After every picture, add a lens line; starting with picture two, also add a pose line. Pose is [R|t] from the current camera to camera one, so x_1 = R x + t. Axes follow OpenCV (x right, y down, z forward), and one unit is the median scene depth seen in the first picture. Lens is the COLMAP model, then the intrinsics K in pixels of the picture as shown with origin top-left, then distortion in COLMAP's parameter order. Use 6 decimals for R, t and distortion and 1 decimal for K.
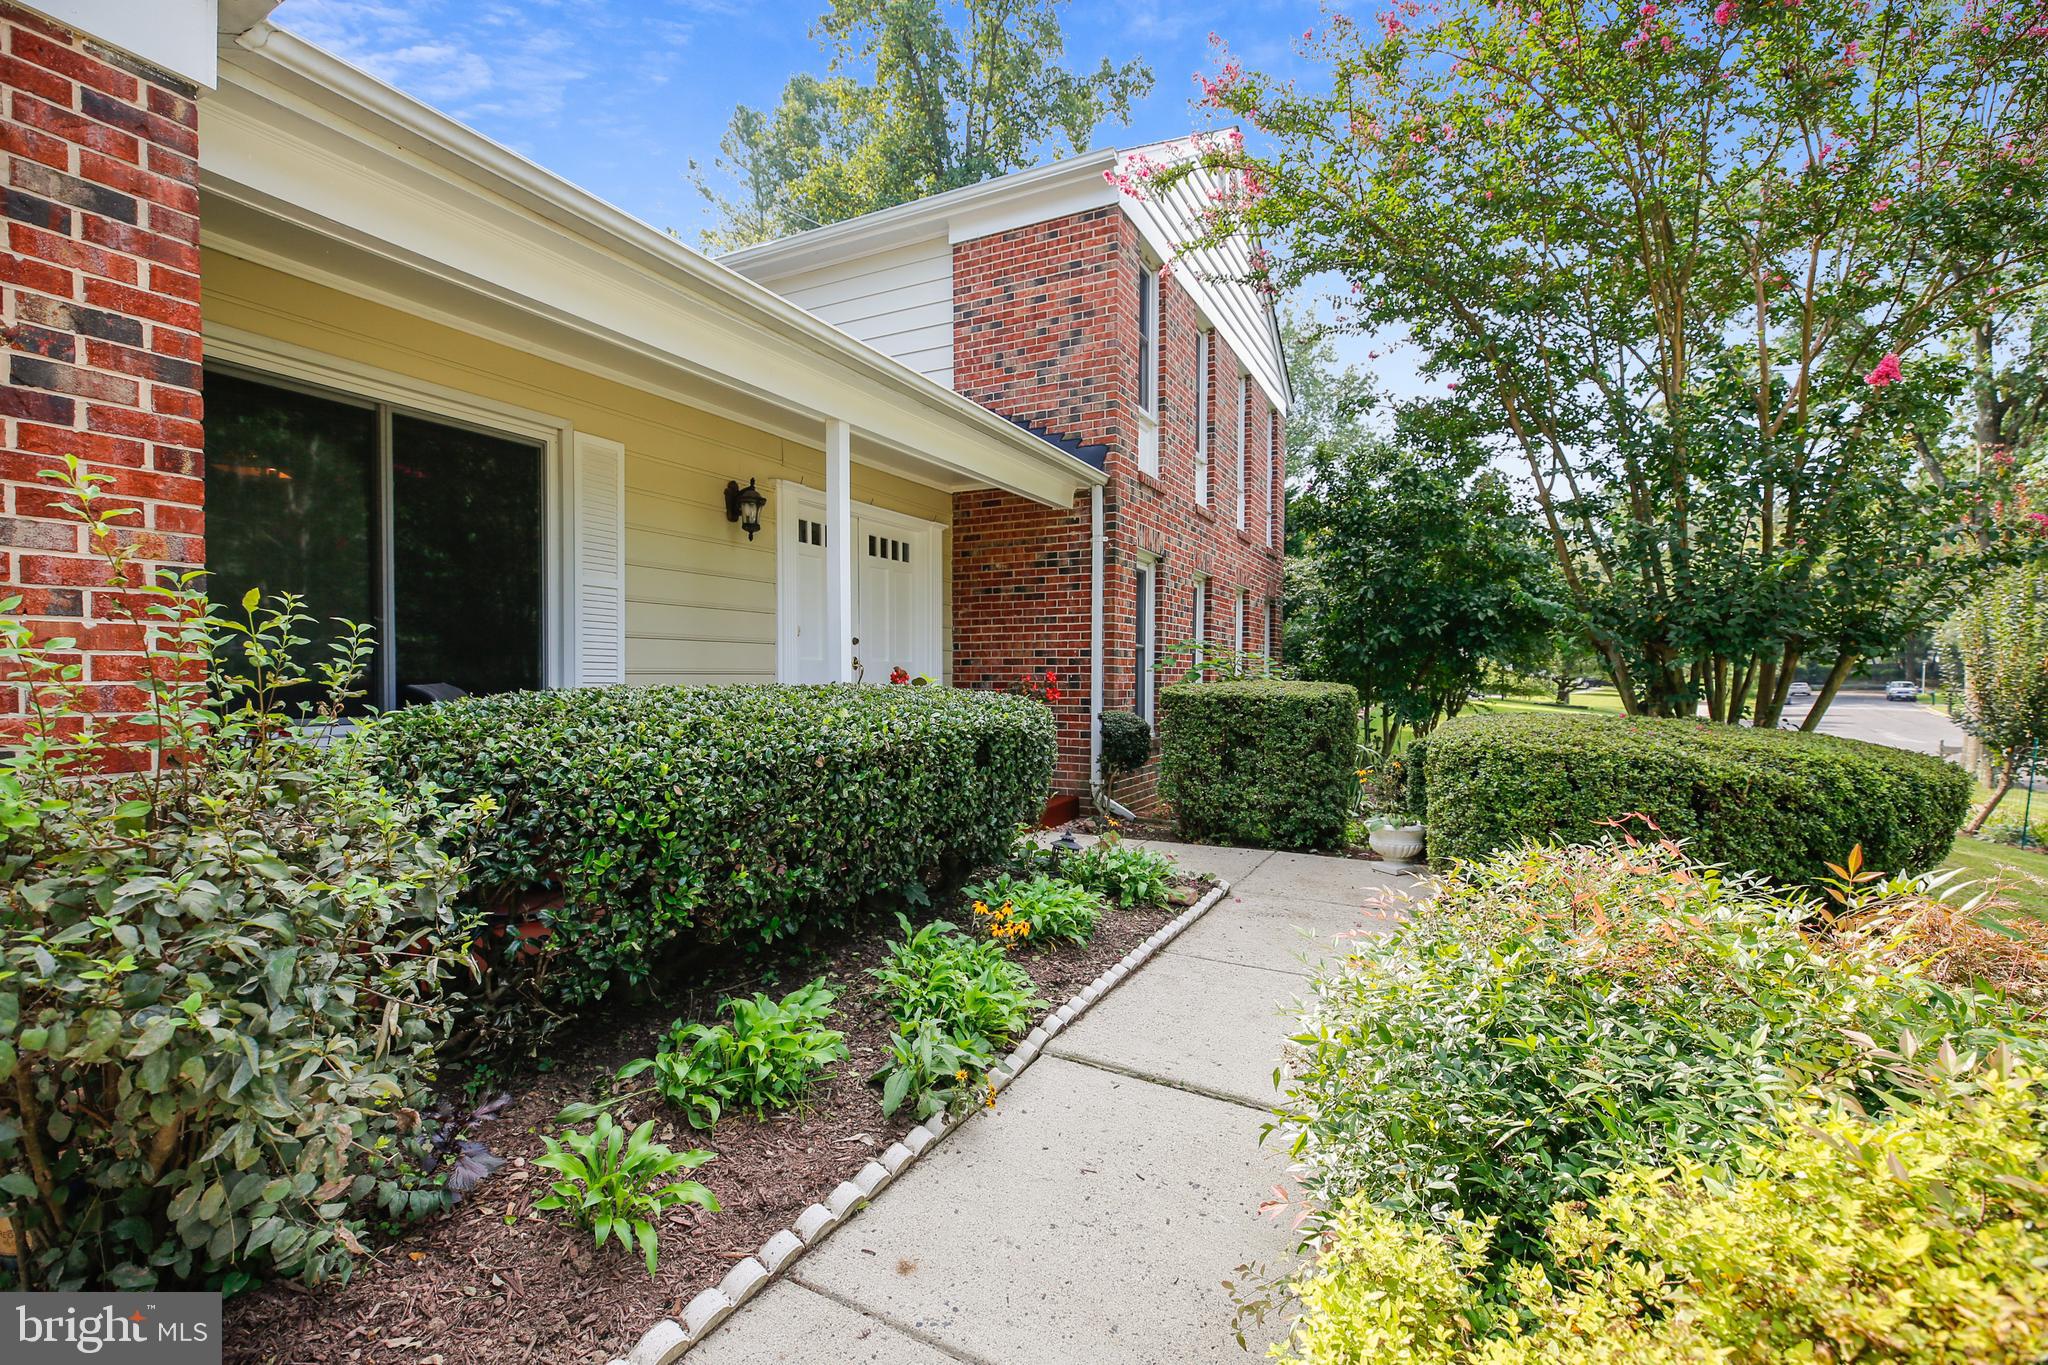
lens RADIAL K [[906.7, 0, 1016.9], [0, 906.7, 674.4], [0, 0, 1]] dist [0.022390, -0.010577]
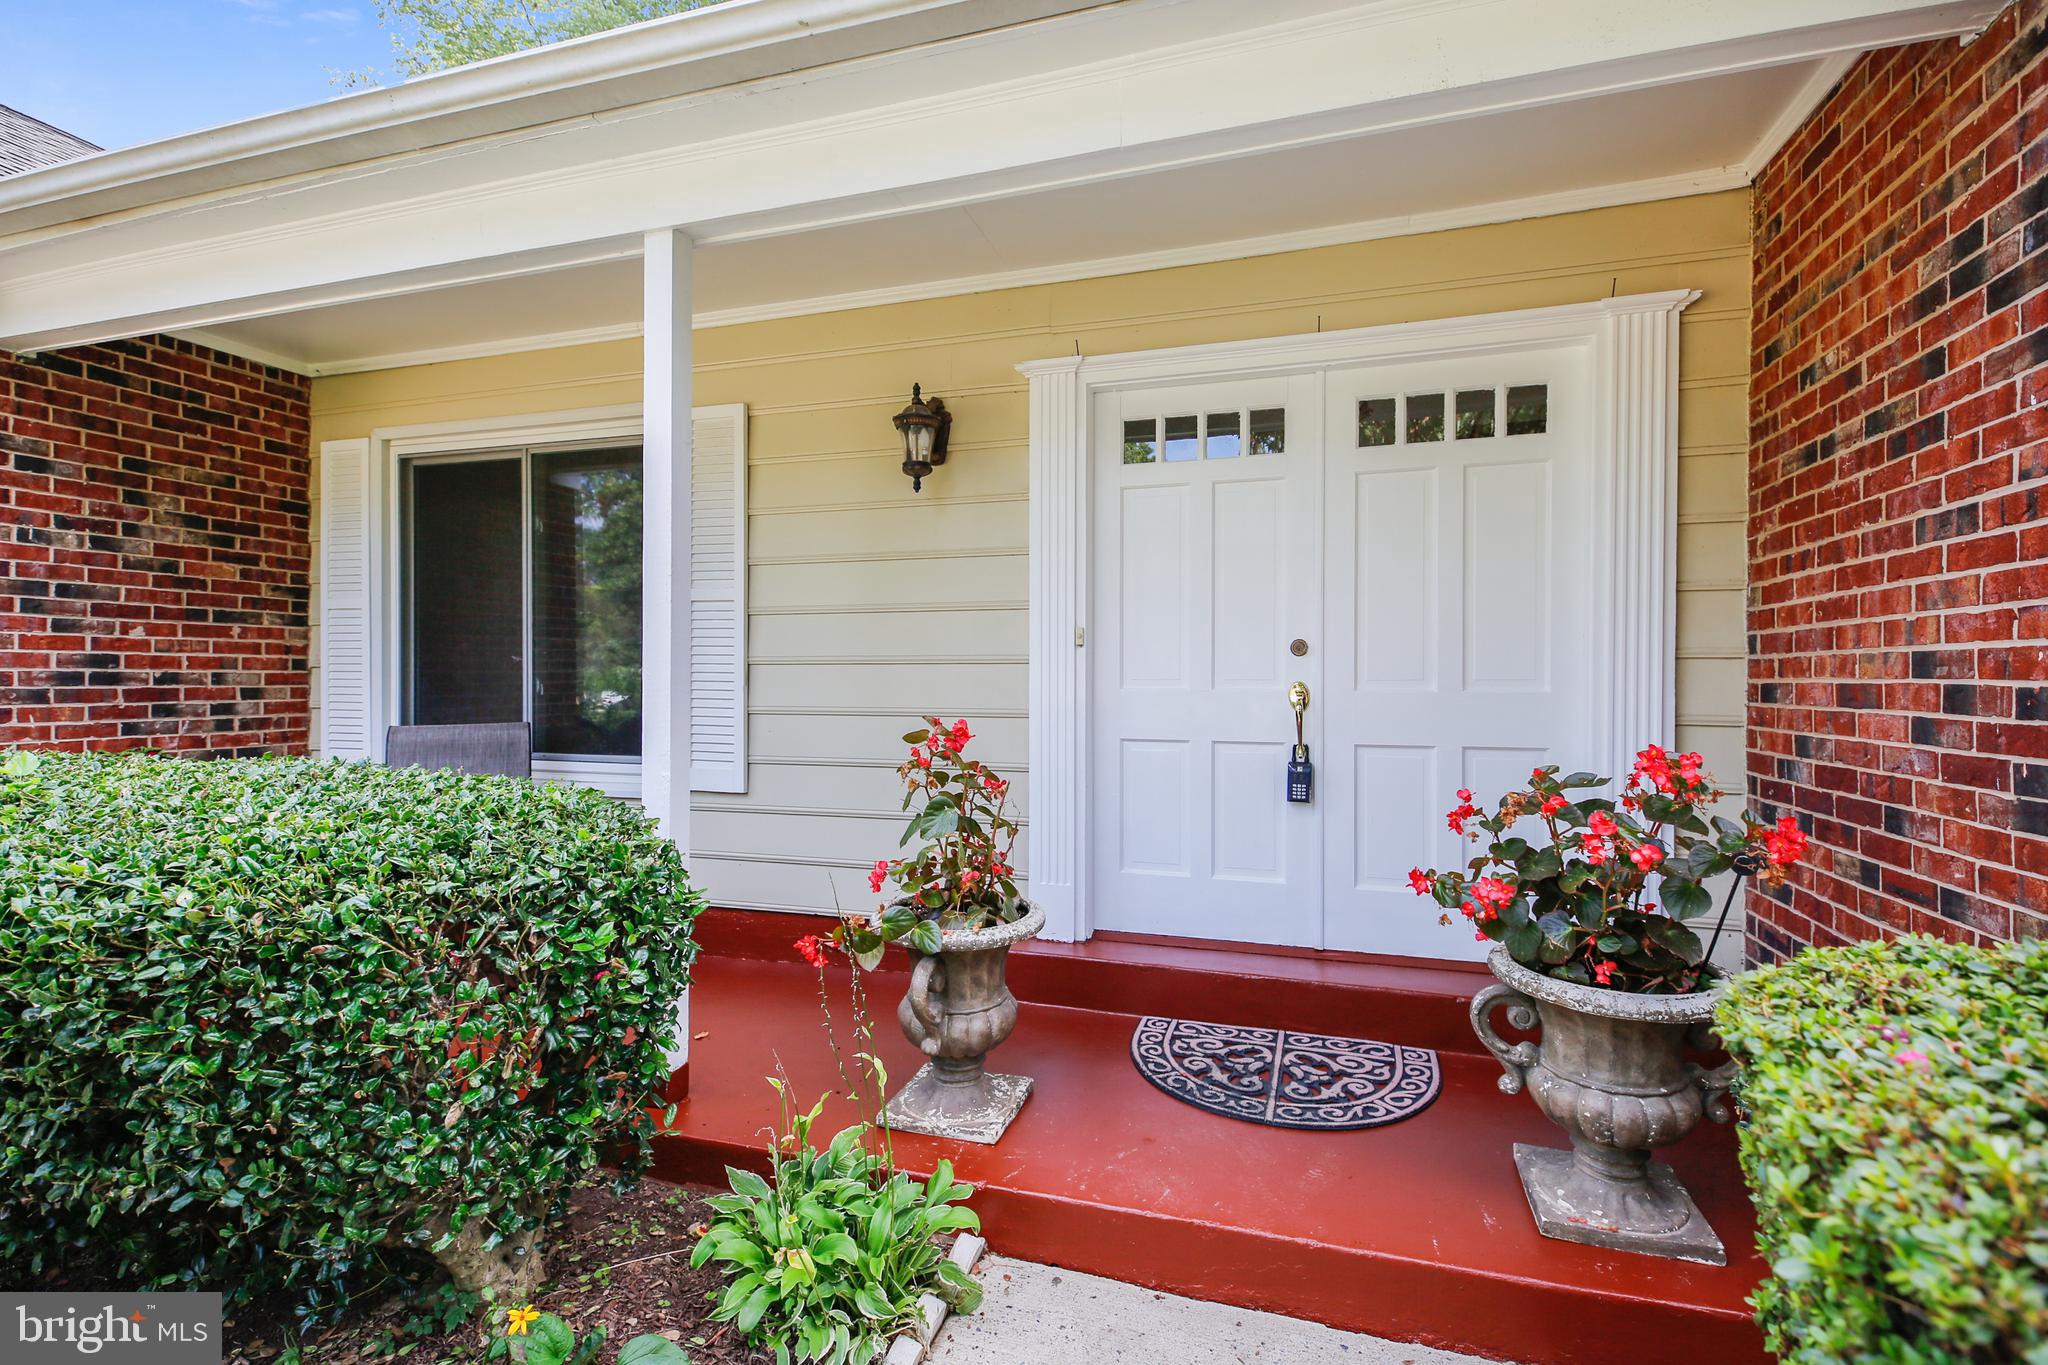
lens RADIAL K [[906.7, 0, 1016.9], [0, 906.7, 674.4], [0, 0, 1]] dist [0.022390, -0.010577]
pose [[0.210675, -0.008526, -0.977519, 0.275907], [0.008579, 0.999940, -0.006872, -0.027469], [0.977518, -0.006939, 0.210736, 0.923337]]
